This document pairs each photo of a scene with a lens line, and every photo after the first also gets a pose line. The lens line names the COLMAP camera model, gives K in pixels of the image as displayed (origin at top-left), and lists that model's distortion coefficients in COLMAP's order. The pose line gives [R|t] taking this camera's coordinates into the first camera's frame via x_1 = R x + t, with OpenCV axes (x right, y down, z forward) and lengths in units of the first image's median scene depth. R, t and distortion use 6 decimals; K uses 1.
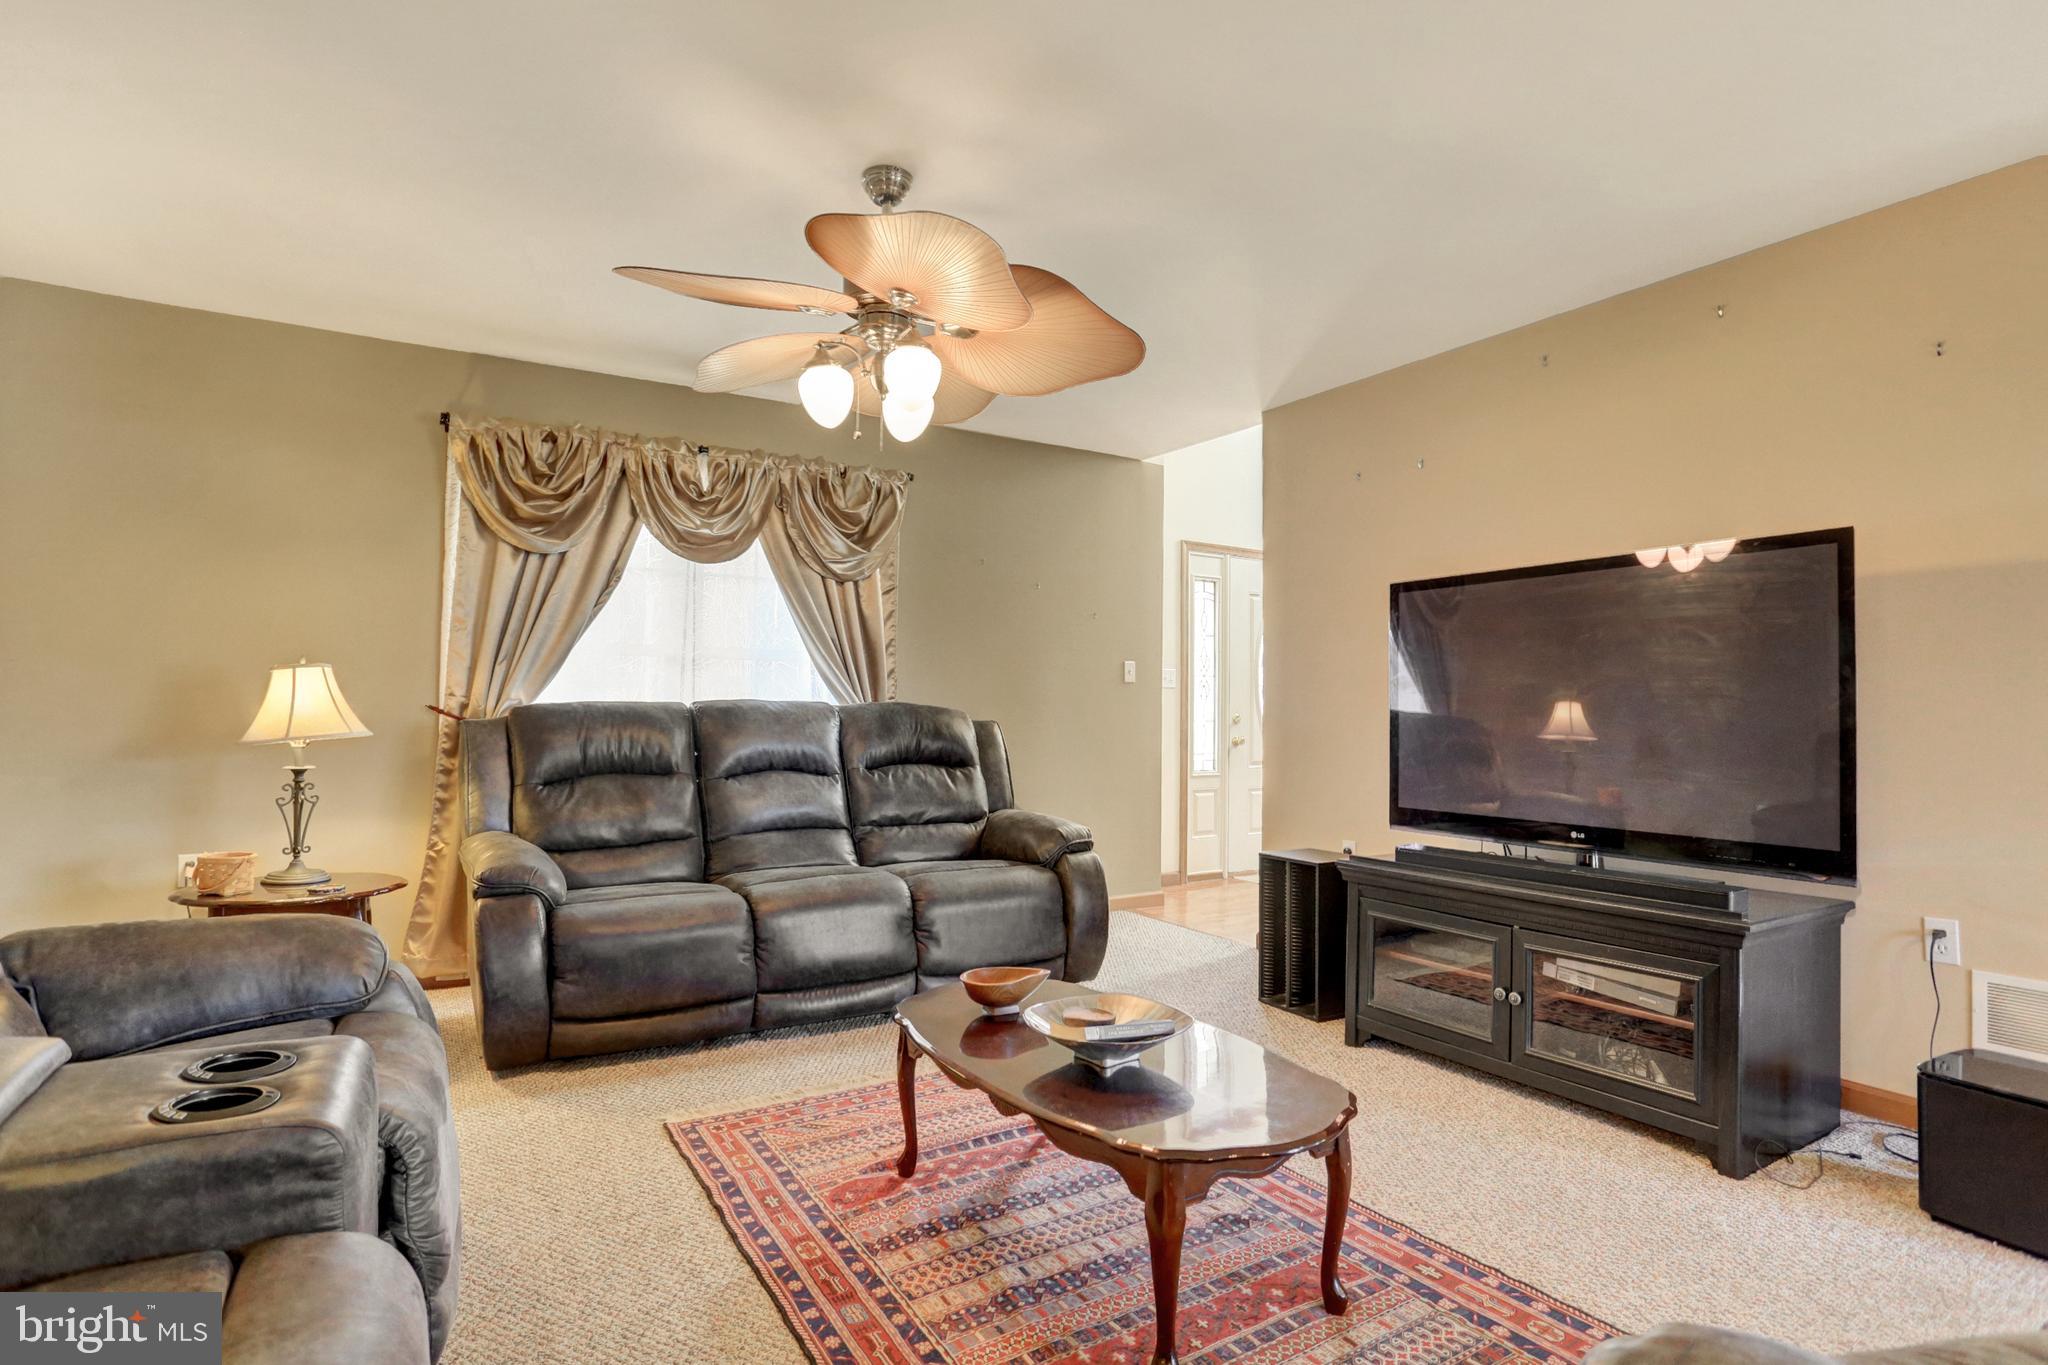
lens RADIAL K [[1024.0, 0, 1024.0], [0, 1024.0, 682.5], [0, 0, 1]] dist [-0.057948, 0.000504]
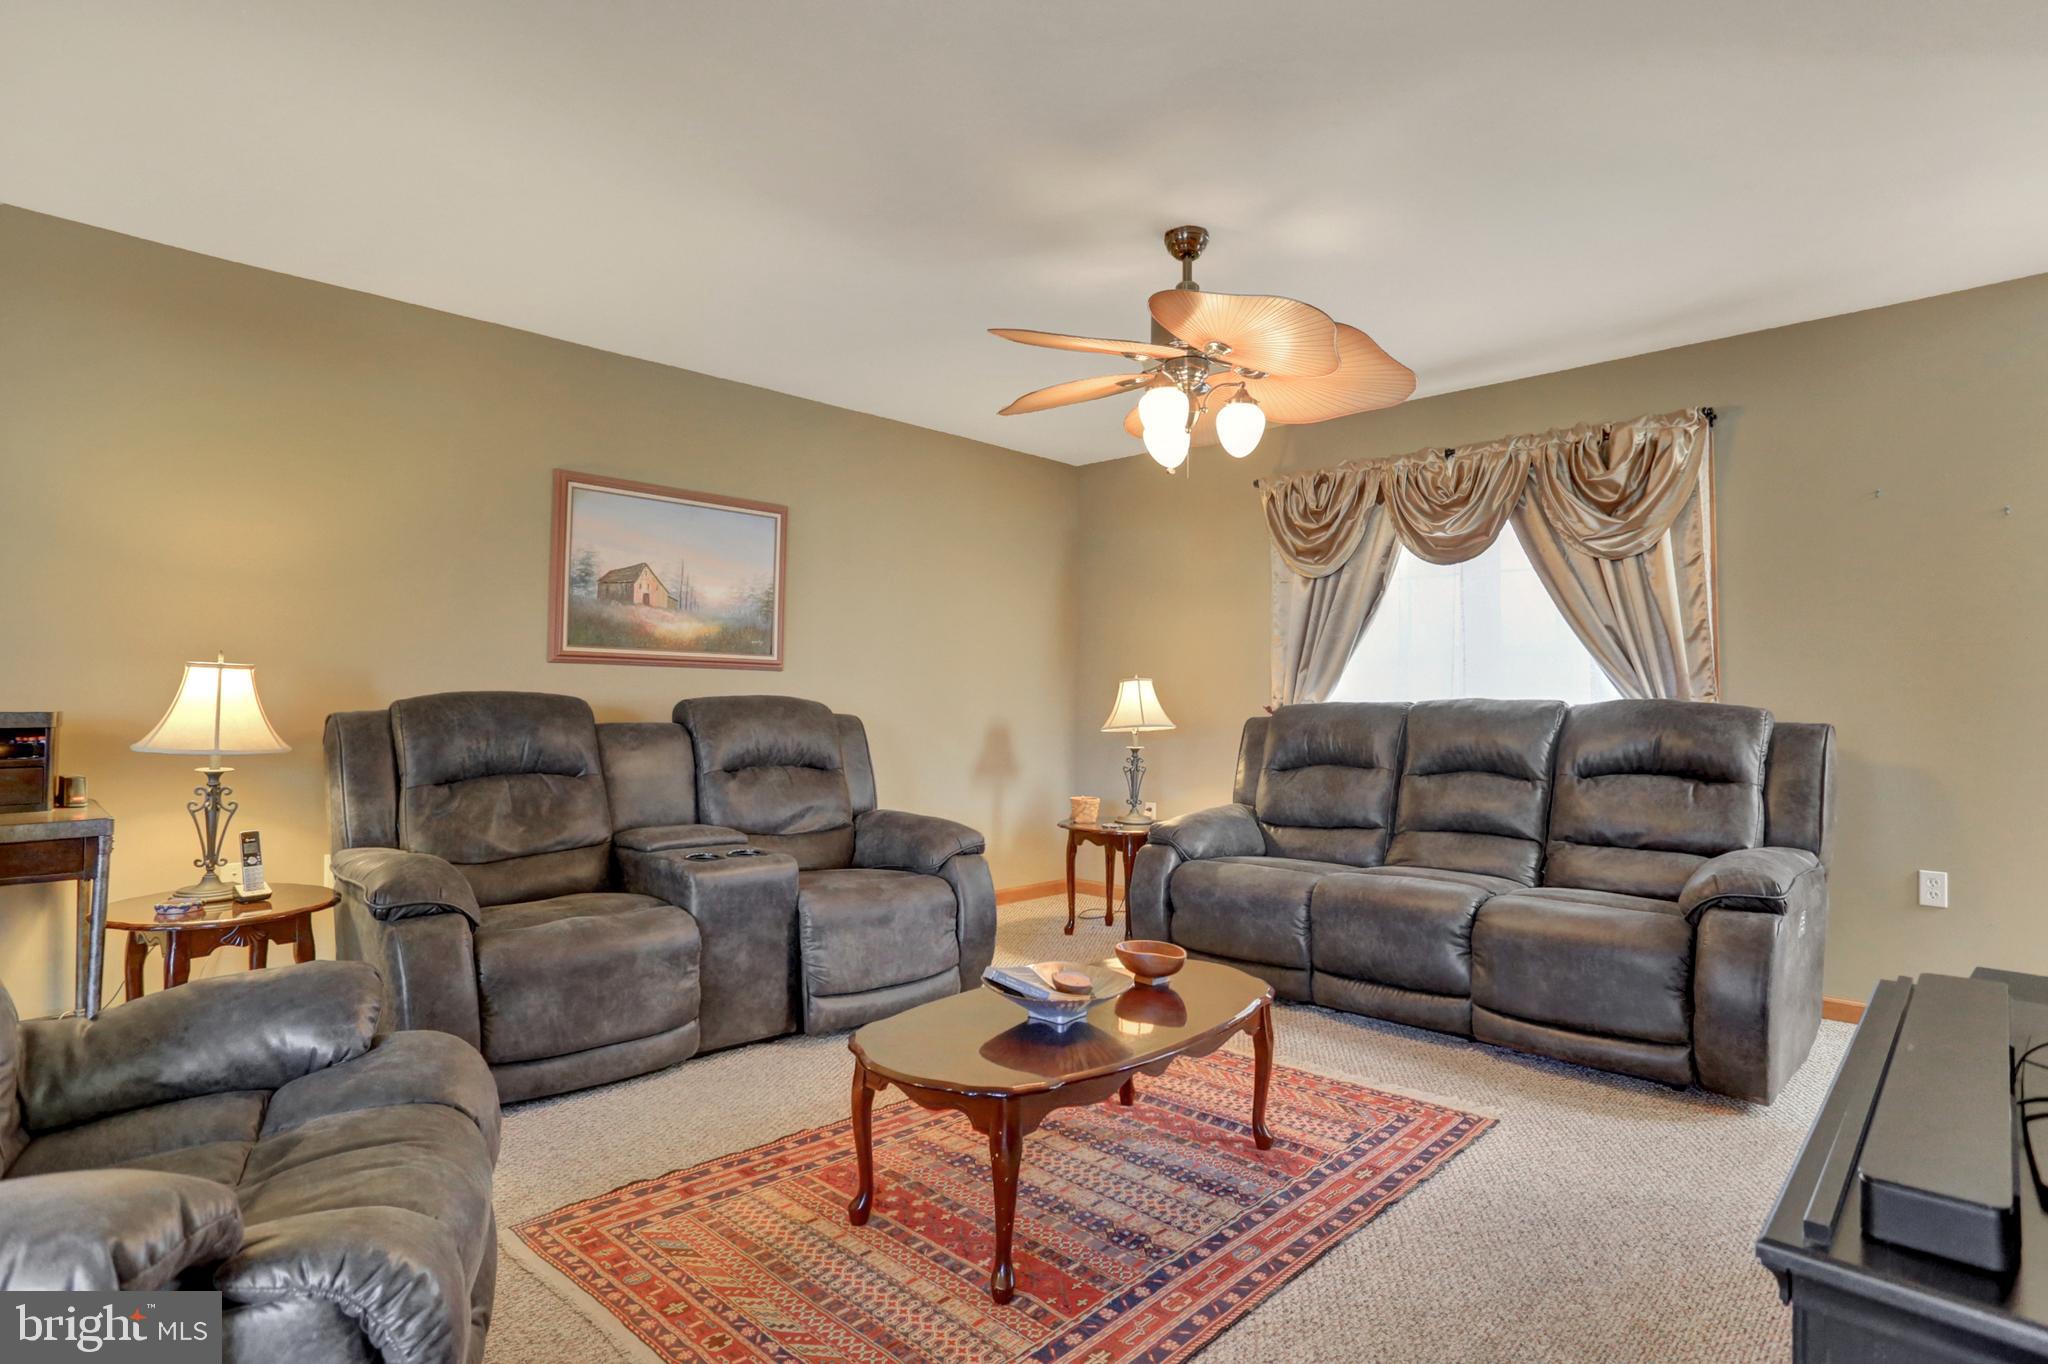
lens RADIAL K [[1037.2, 0, 1021.4], [0, 1037.2, 657.4], [0, 0, 1]] dist [-0.036519, 0.001237]
pose [[0.244664, -0.051176, -0.968257, 0.678261], [0.022376, 0.998638, -0.047128, 0.017060], [0.969350, -0.010135, 0.245476, 0.391963]]
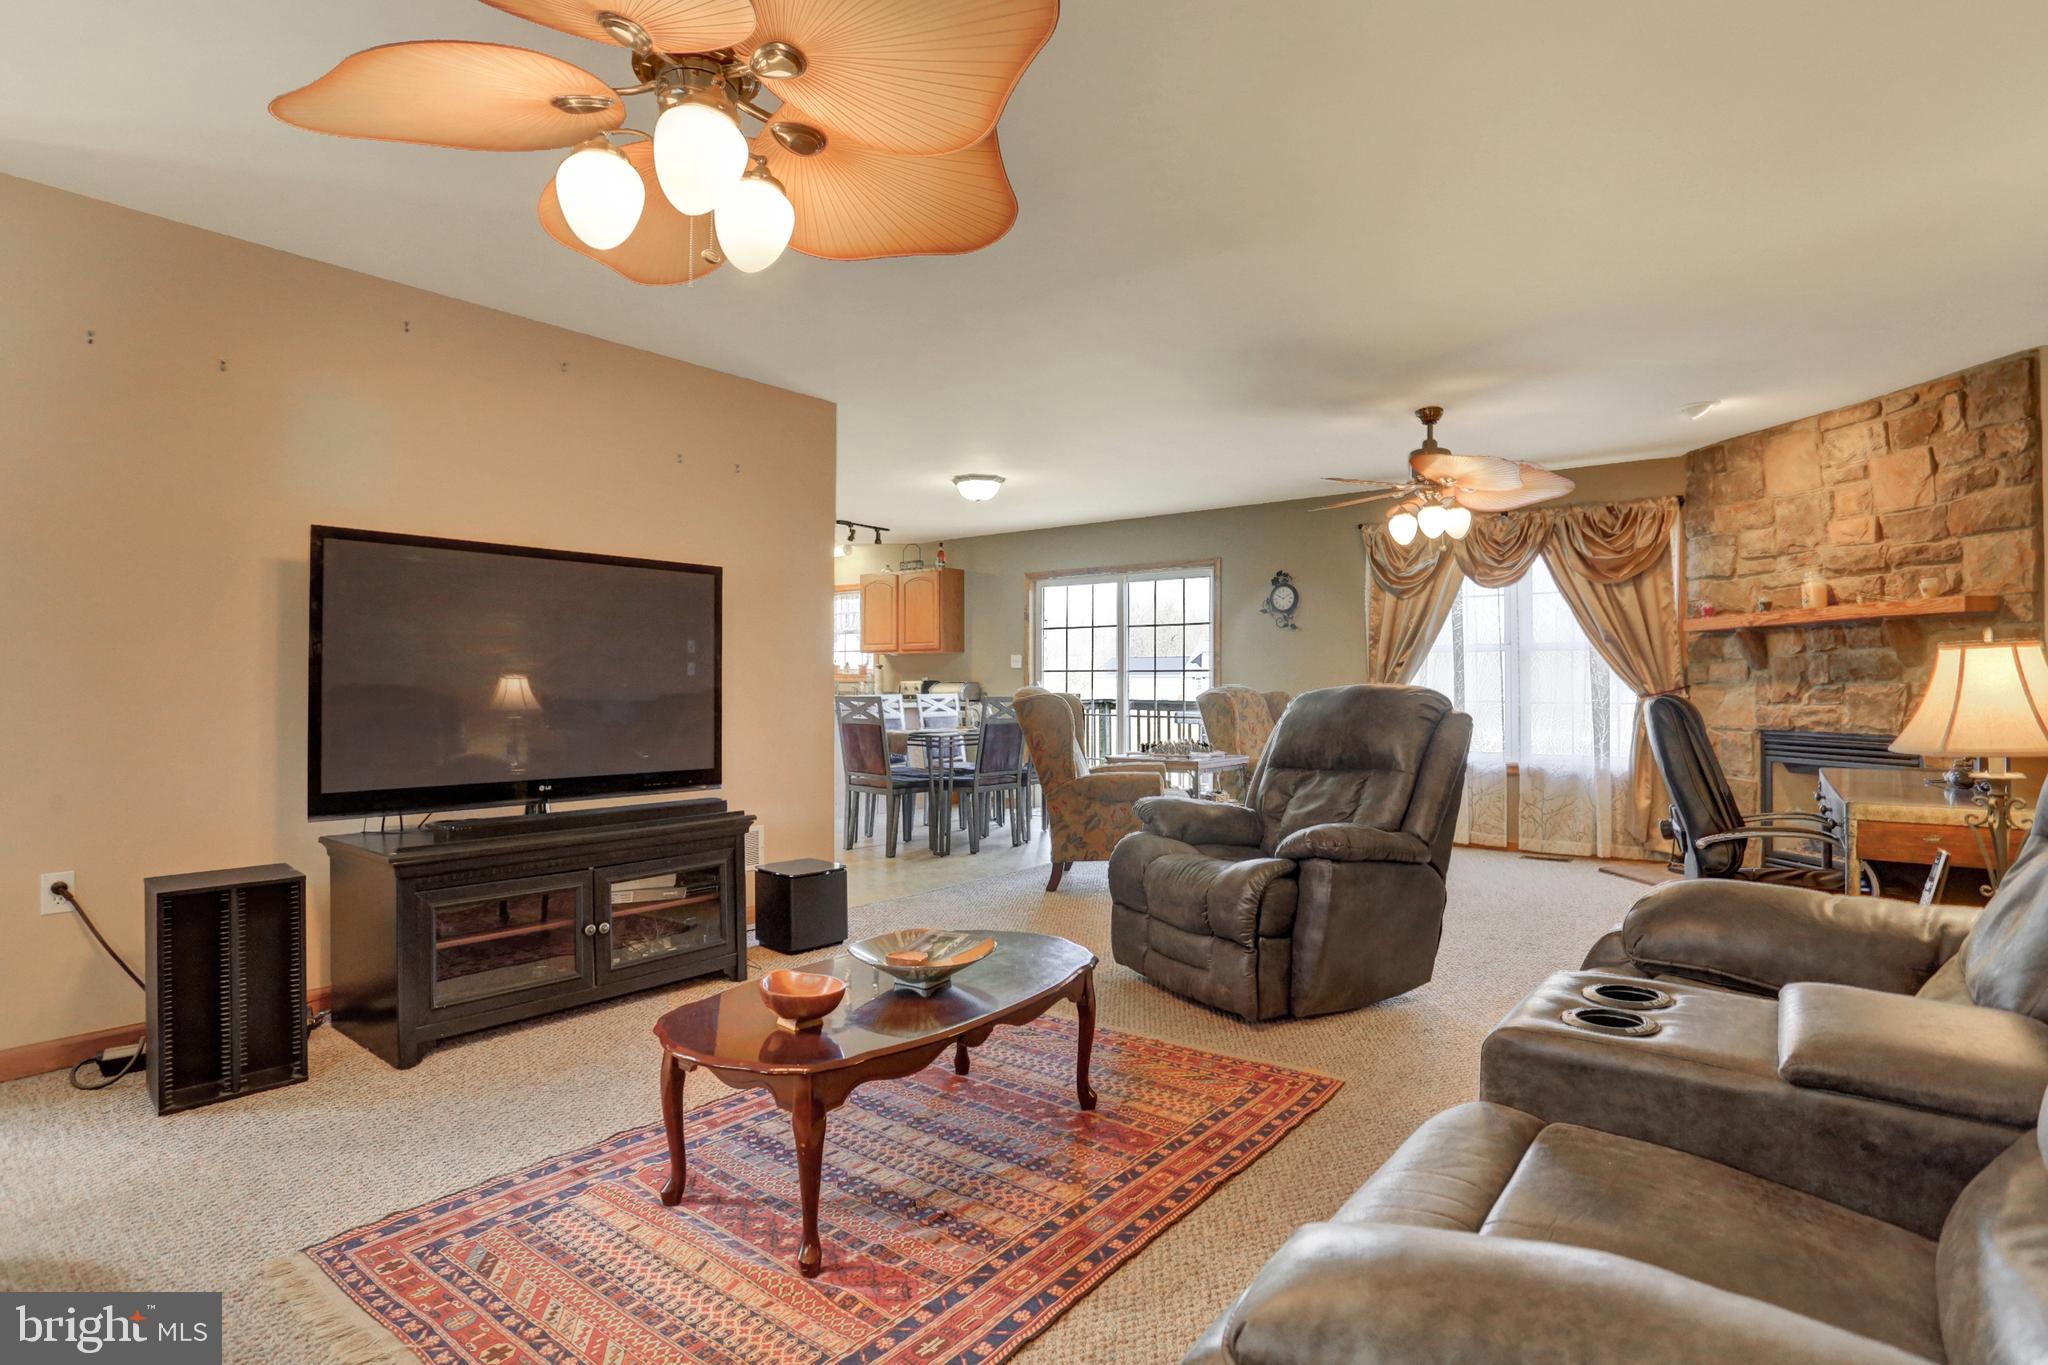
lens RADIAL K [[1002.1, 0, 1022.8], [0, 1002.1, 674.0], [0, 0, 1]] dist [-0.080095, 0.034432]
pose [[-0.348286, 0.002809, 0.937384, -0.582298], [-0.031155, 0.999408, -0.014570, 0.017423], [-0.936870, -0.034279, -0.347992, 0.738458]]
